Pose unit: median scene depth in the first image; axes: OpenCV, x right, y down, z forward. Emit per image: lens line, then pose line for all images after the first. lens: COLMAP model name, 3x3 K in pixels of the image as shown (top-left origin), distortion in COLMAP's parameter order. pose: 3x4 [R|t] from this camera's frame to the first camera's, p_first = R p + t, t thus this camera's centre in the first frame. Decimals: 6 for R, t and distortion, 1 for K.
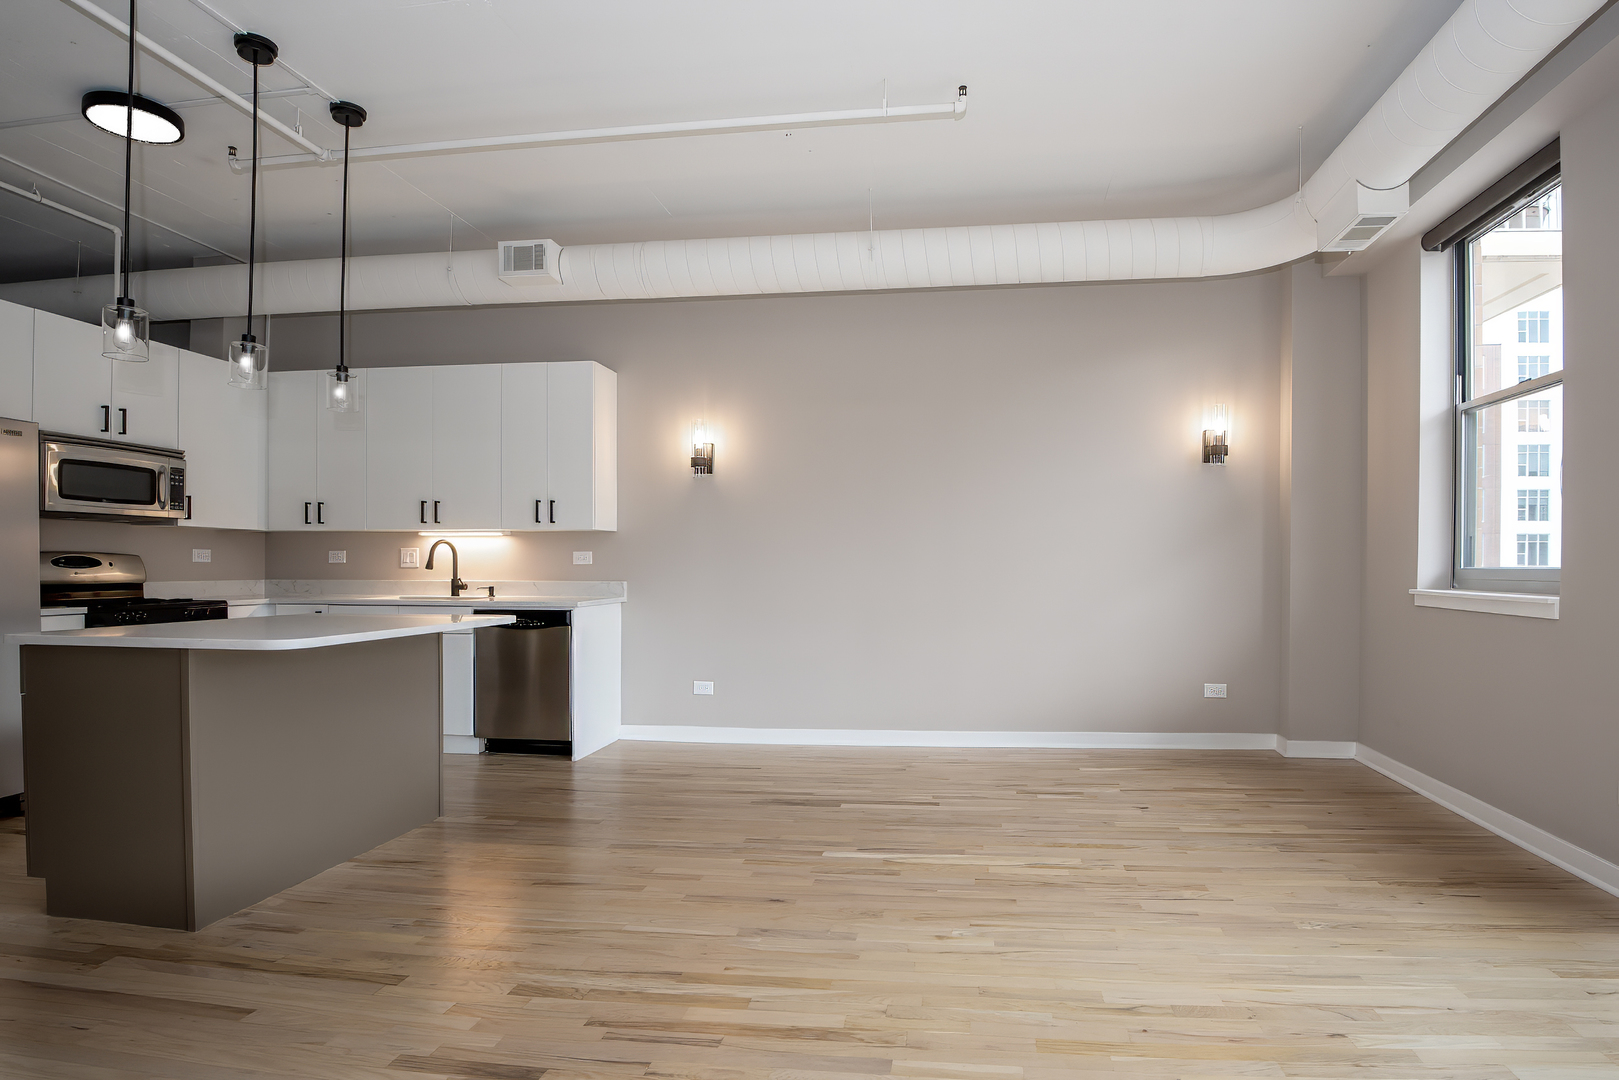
lens RADIAL K [[785.0, 0, 872.4], [0, 785.0, 581.6], [0, 0, 1]] dist [-0.020090, -0.007481]
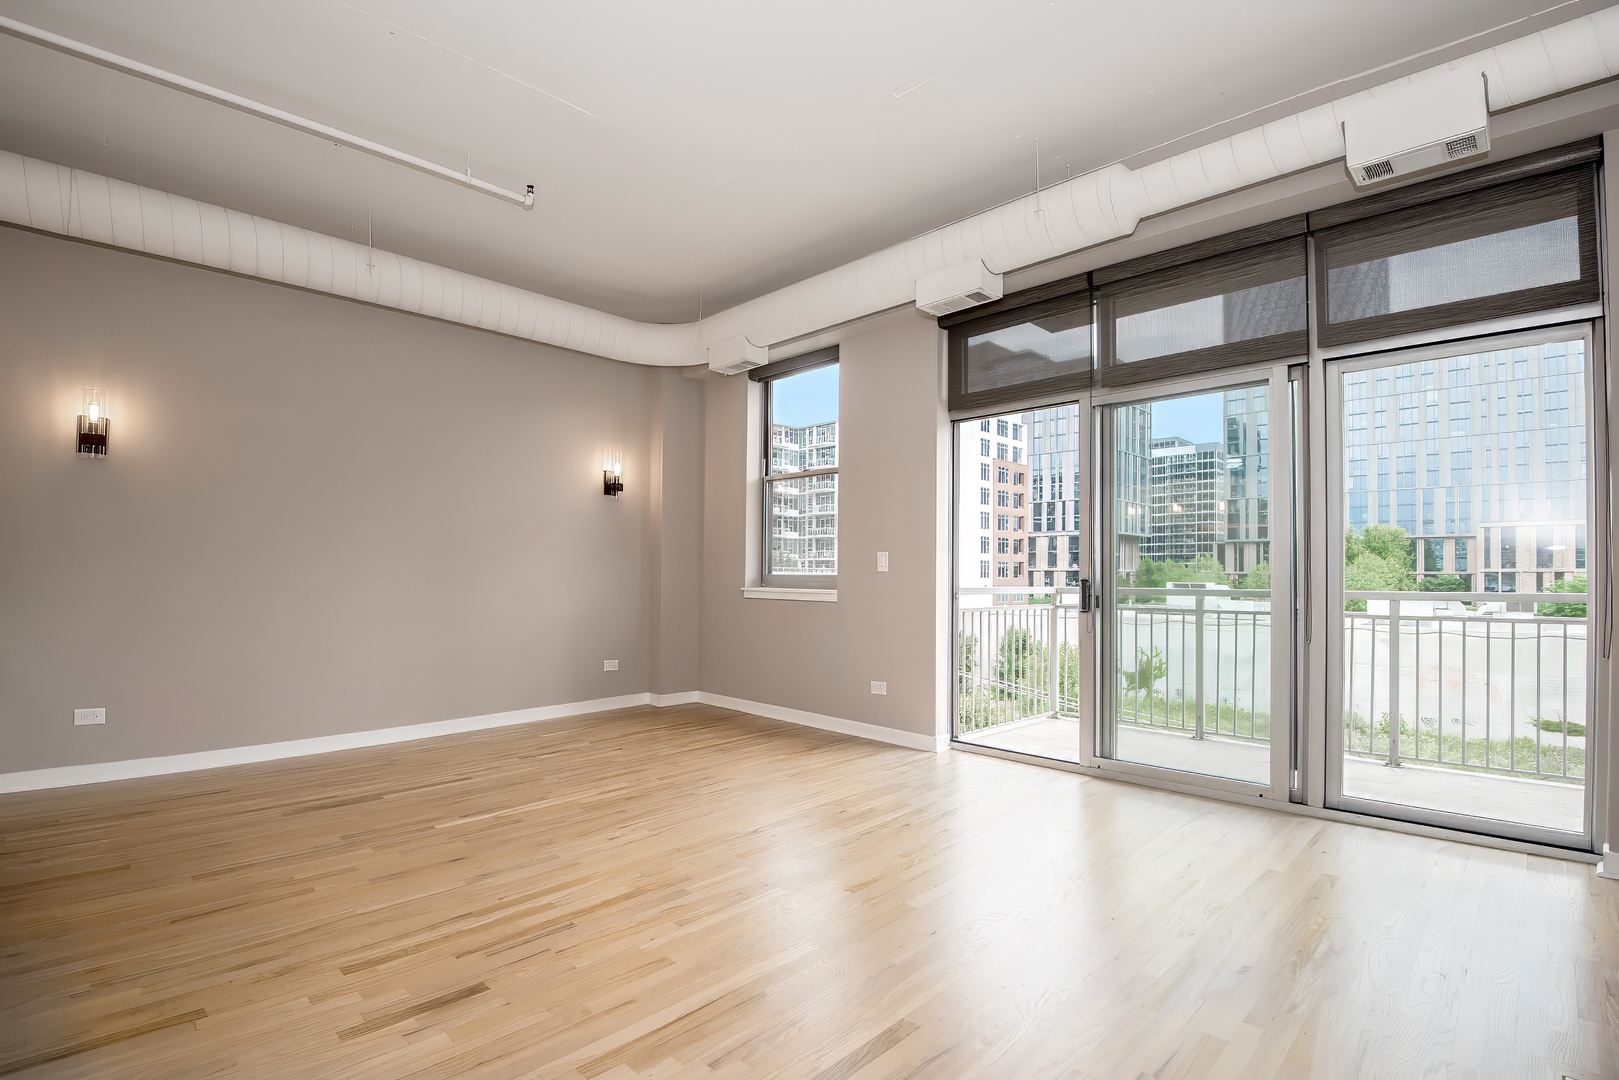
lens RADIAL K [[753.8, 0, 786.6], [0, 753.8, 580.3], [0, 0, 1]] dist [-0.017868, -0.013355]
pose [[0.629677, -0.000532, 0.776857, -0.418331], [0.005464, 0.999978, -0.003745, 0.000875], [-0.776837, 0.006603, 0.629667, -0.048447]]
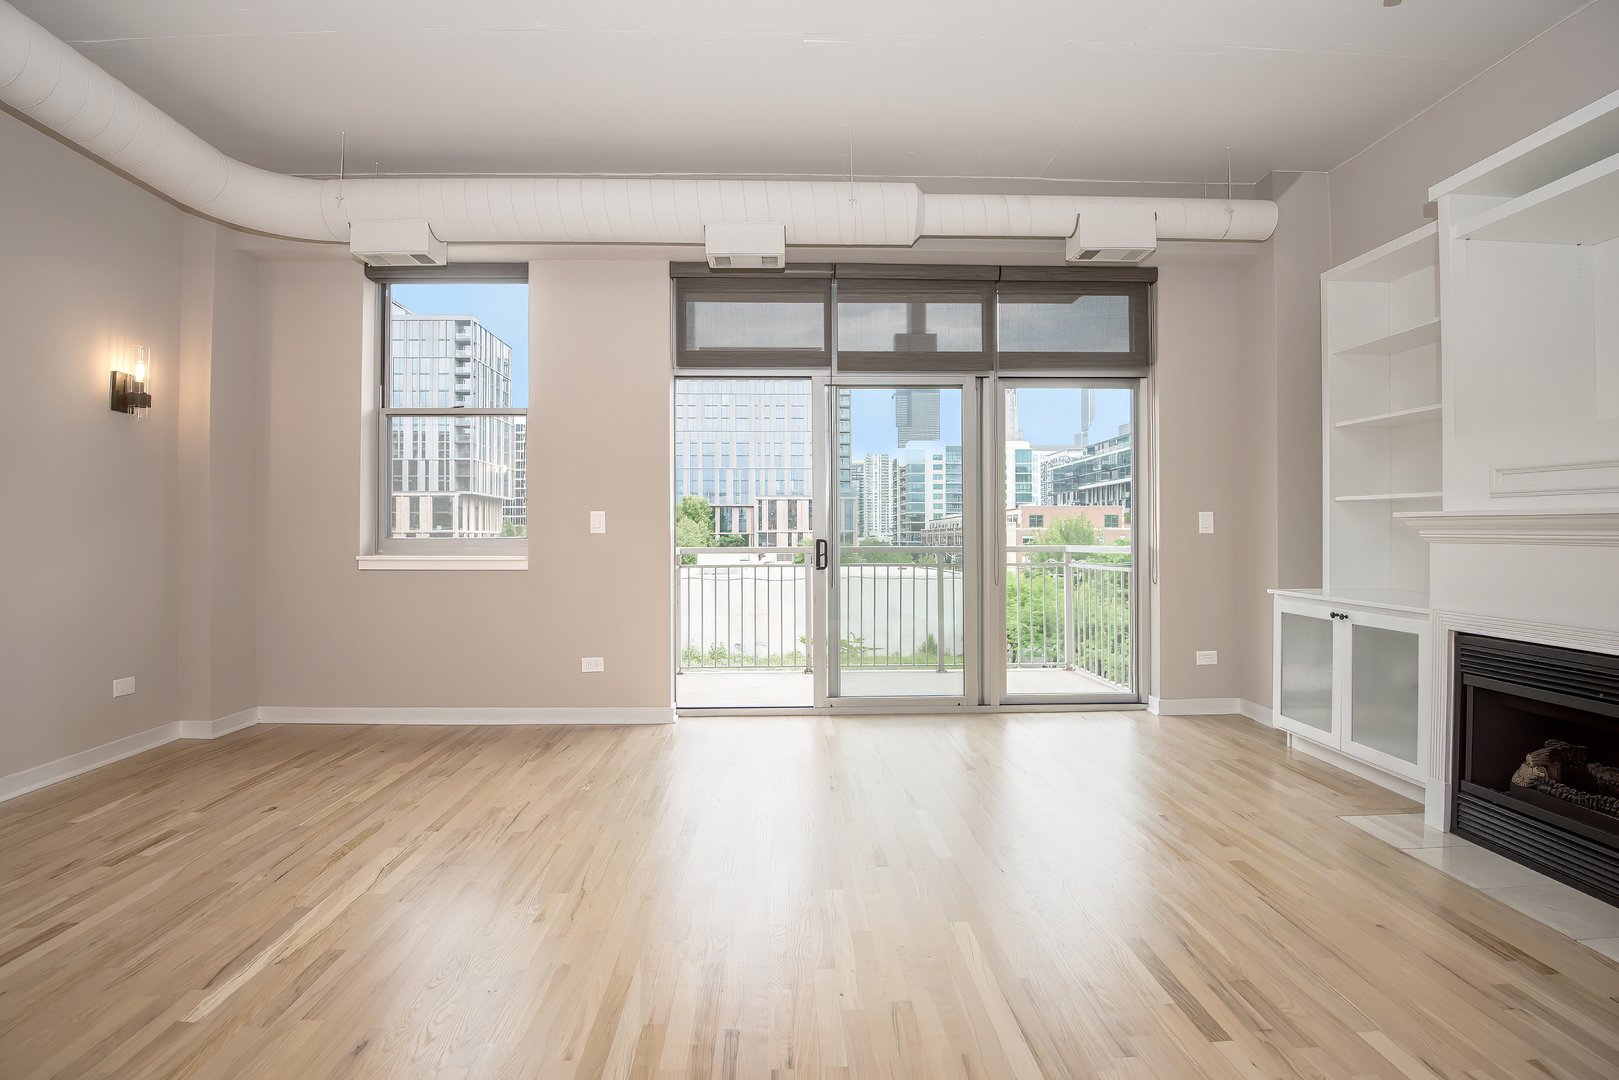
lens RADIAL K [[753.8, 0, 798.0], [0, 753.8, 538.3], [0, 0, 1]] dist [-0.017868, -0.013355]
pose [[-0.141865, 0.001552, 0.989885, -0.480222], [0.017944, 0.999838, 0.001004, -0.005251], [-0.989723, 0.017905, -0.141870, 0.446824]]
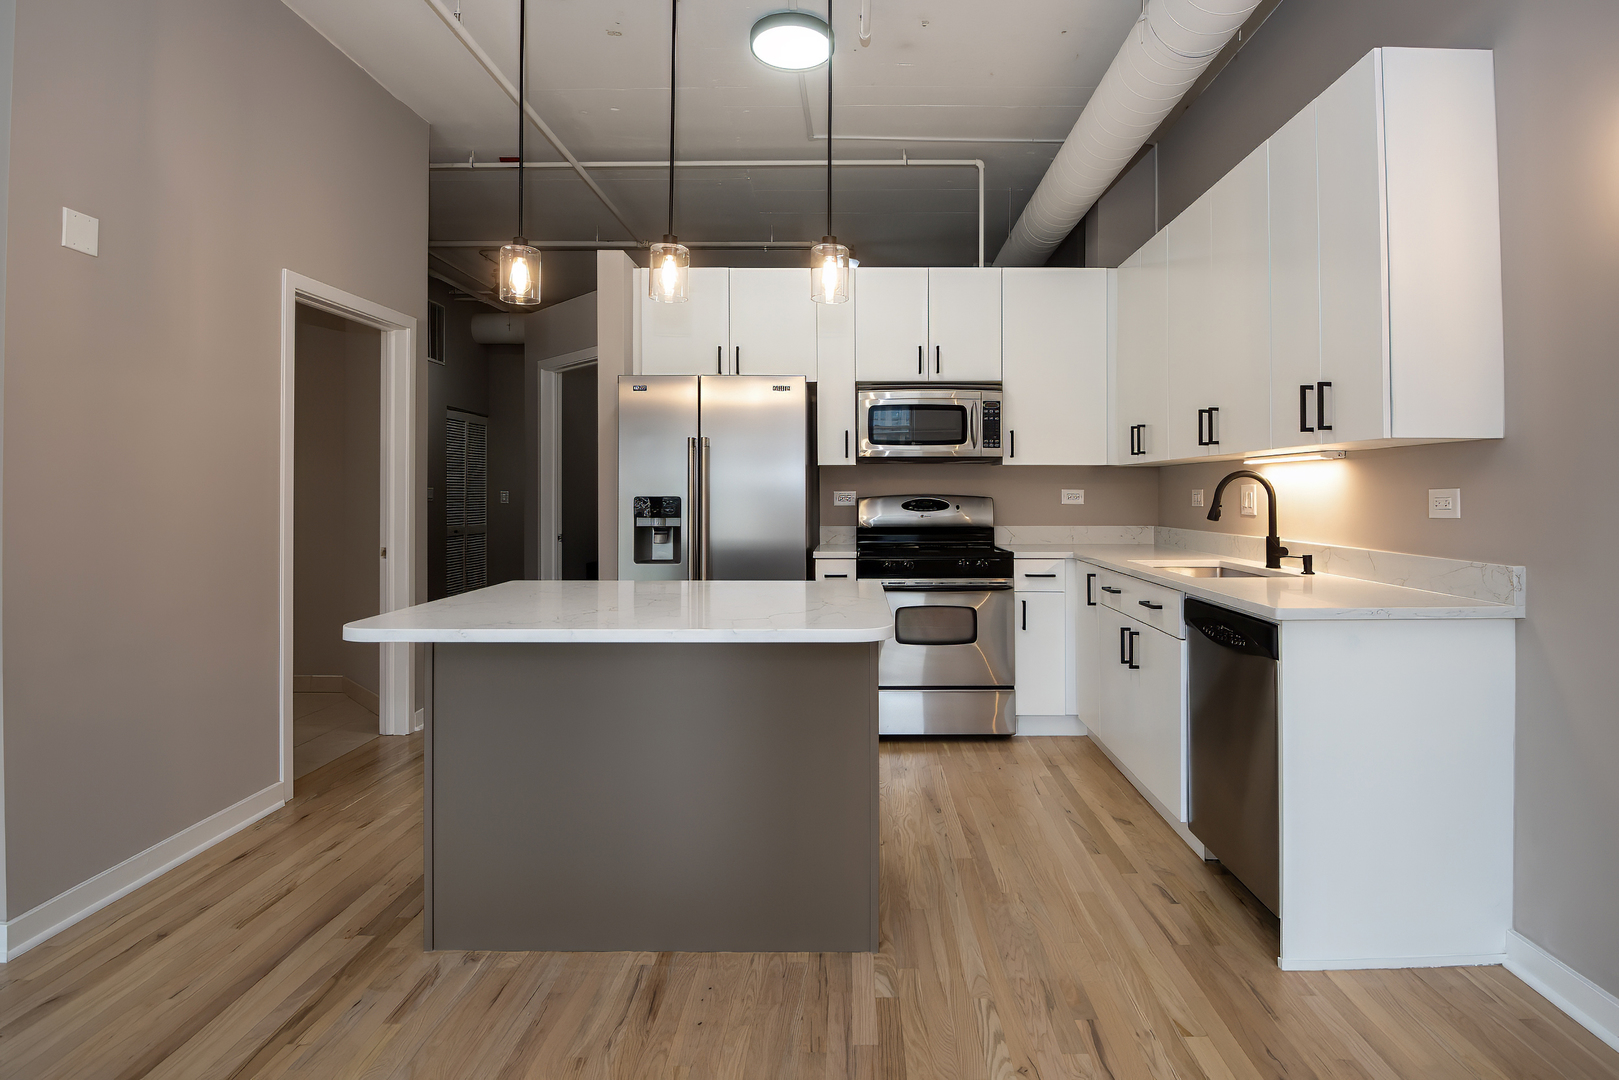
lens RADIAL K [[849.5, 0, 863.6], [0, 849.5, 485.9], [0, 0, 1]] dist [-0.003387, -0.014621]
pose [[0.118221, -0.008640, -0.992950, 0.070048], [-0.017418, 0.999790, -0.010773, -0.035959], [0.992834, 0.018569, 0.118046, 0.752247]]
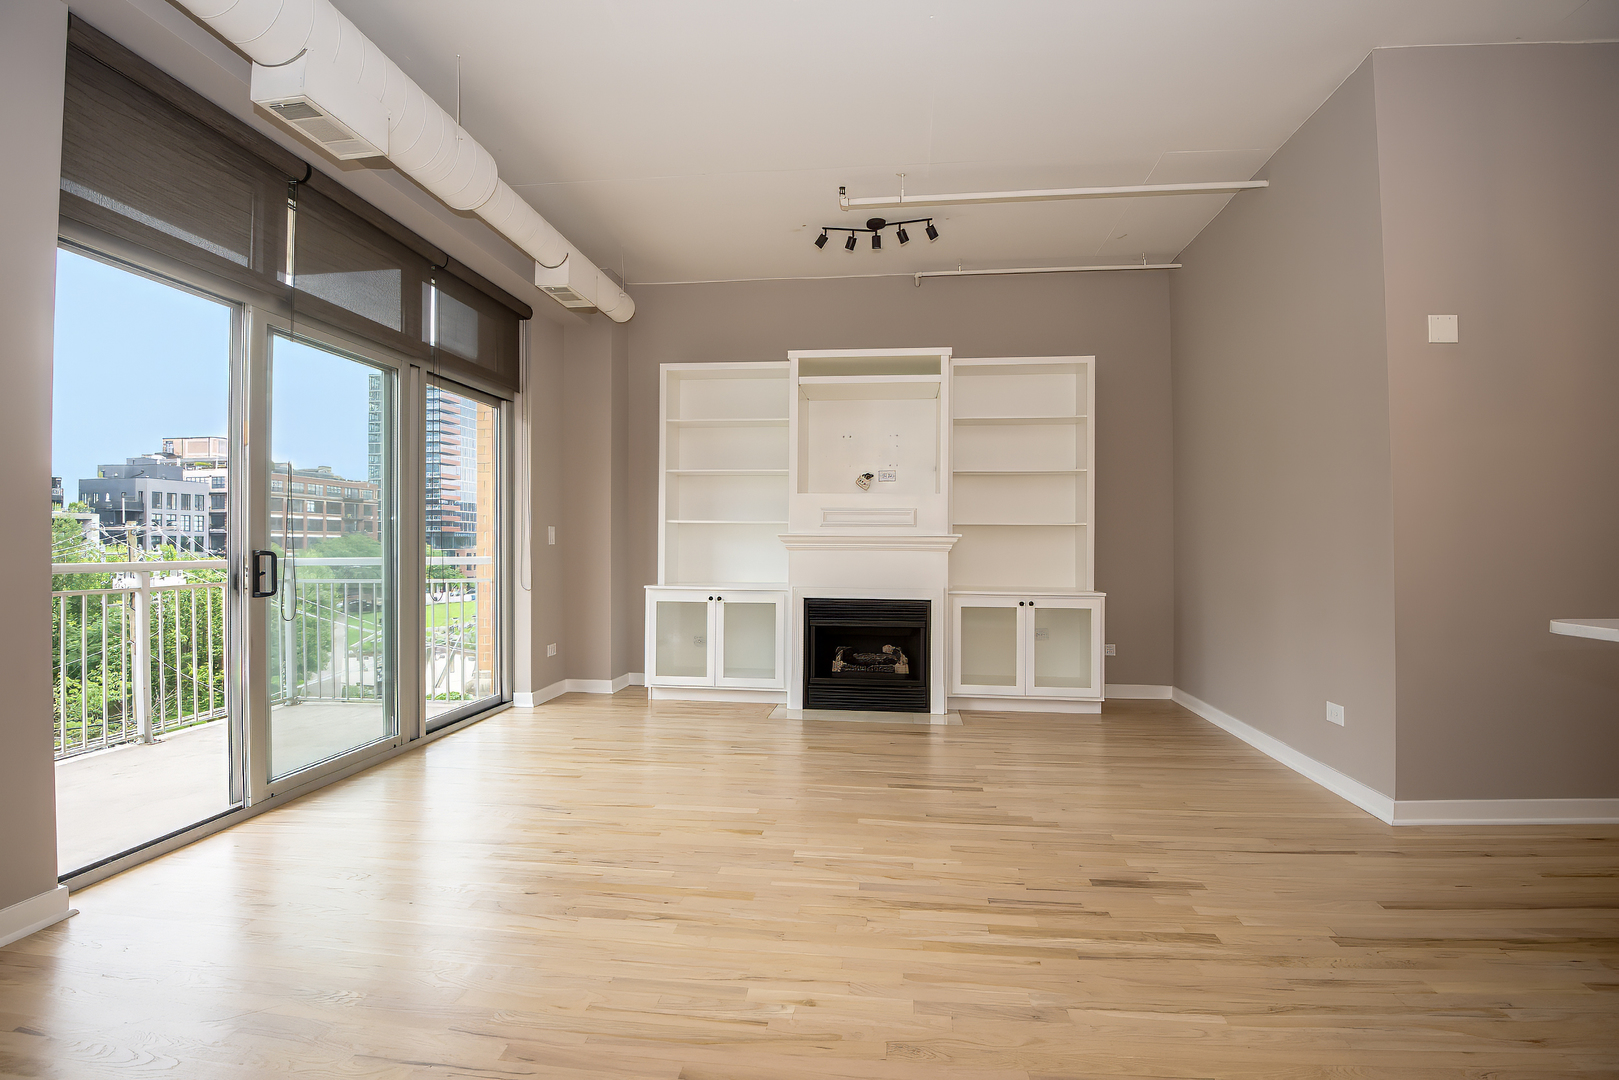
lens RADIAL K [[753.8, 0, 803.8], [0, 753.8, 545.0], [0, 0, 1]] dist [-0.017868, -0.013355]
pose [[-0.999962, 0.007344, 0.004645, 0.047740], [0.007425, 0.999819, 0.017491, -0.018876], [-0.004515, 0.017525, -0.999836, 0.976999]]
